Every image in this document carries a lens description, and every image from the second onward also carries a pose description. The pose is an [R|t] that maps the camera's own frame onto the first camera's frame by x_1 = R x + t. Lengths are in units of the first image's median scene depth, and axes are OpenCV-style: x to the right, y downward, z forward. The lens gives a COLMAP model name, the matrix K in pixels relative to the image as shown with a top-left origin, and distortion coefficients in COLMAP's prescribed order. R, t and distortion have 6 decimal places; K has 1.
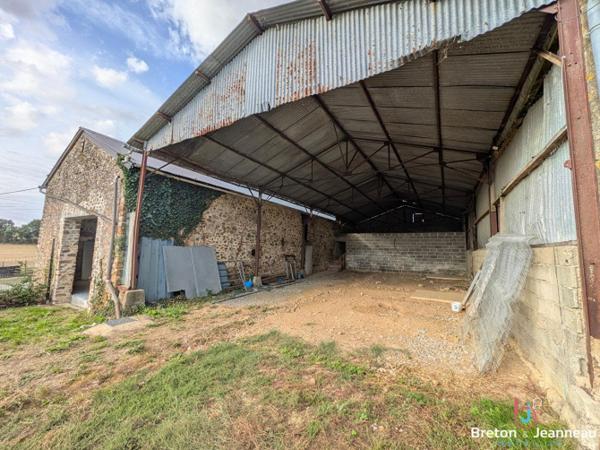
lens RADIAL K [[238.1, 0, 300.0], [0, 238.1, 225.0], [0, 0, 1]] dist [-0.001831, -0.000149]
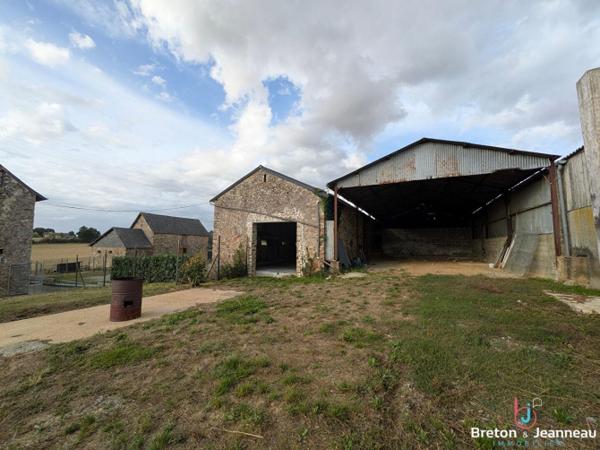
lens RADIAL K [[238.1, 0, 300.0], [0, 238.1, 225.0], [0, 0, 1]] dist [-0.001831, -0.000149]
pose [[0.996043, -0.012217, 0.088031, -1.080199], [0.010200, 0.999676, 0.023322, -0.064037], [-0.088288, -0.022332, 0.995845, -0.816708]]
